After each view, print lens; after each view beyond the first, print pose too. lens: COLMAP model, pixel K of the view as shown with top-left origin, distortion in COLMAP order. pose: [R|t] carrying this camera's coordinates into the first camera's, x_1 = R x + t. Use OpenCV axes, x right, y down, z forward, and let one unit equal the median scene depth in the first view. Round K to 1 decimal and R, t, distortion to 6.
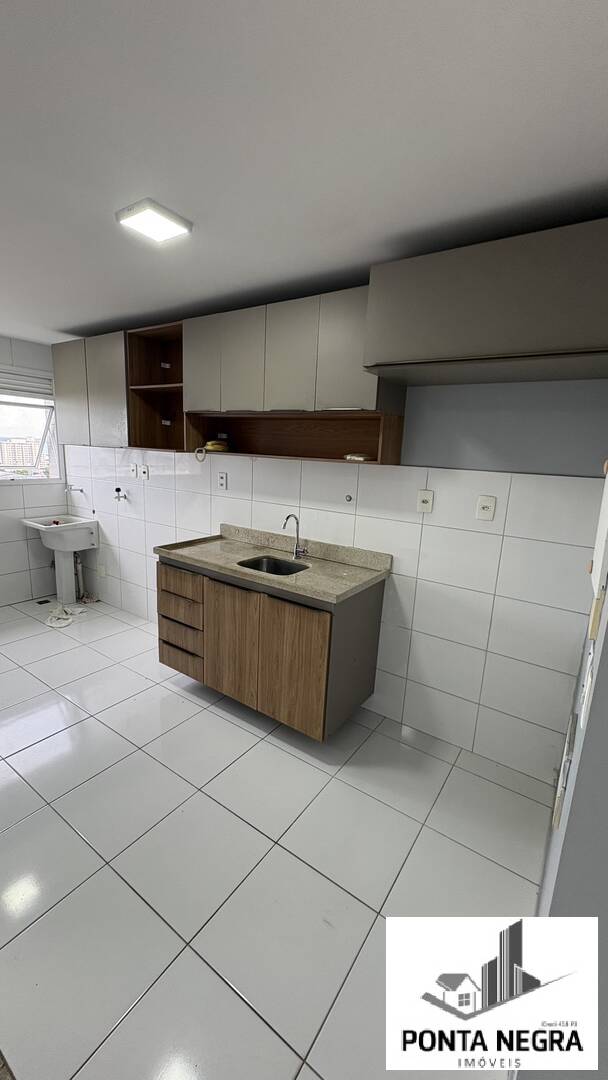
lens RADIAL K [[439.9, 0, 304.5], [0, 439.9, 539.3], [0, 0, 1]] dist [0.000590, -0.000190]
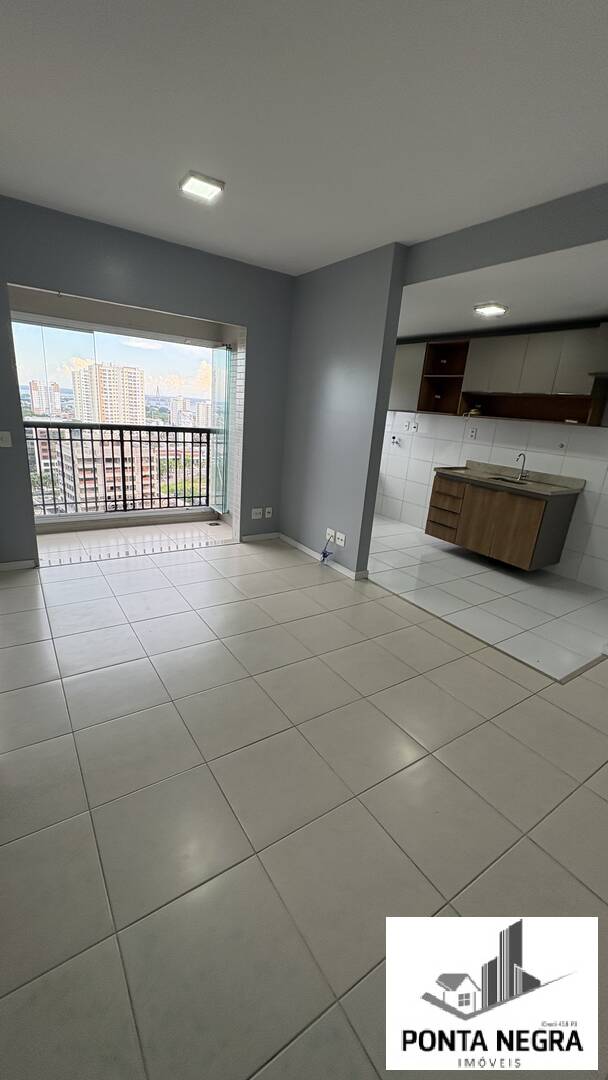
lens RADIAL K [[439.9, 0, 298.3], [0, 439.9, 542.2], [0, 0, 1]] dist [0.000590, -0.000190]
pose [[0.930694, 0.133290, -0.340651, -0.212472], [-0.106655, 0.989666, 0.095844, 0.215738], [0.349906, -0.052870, 0.935292, -0.945138]]
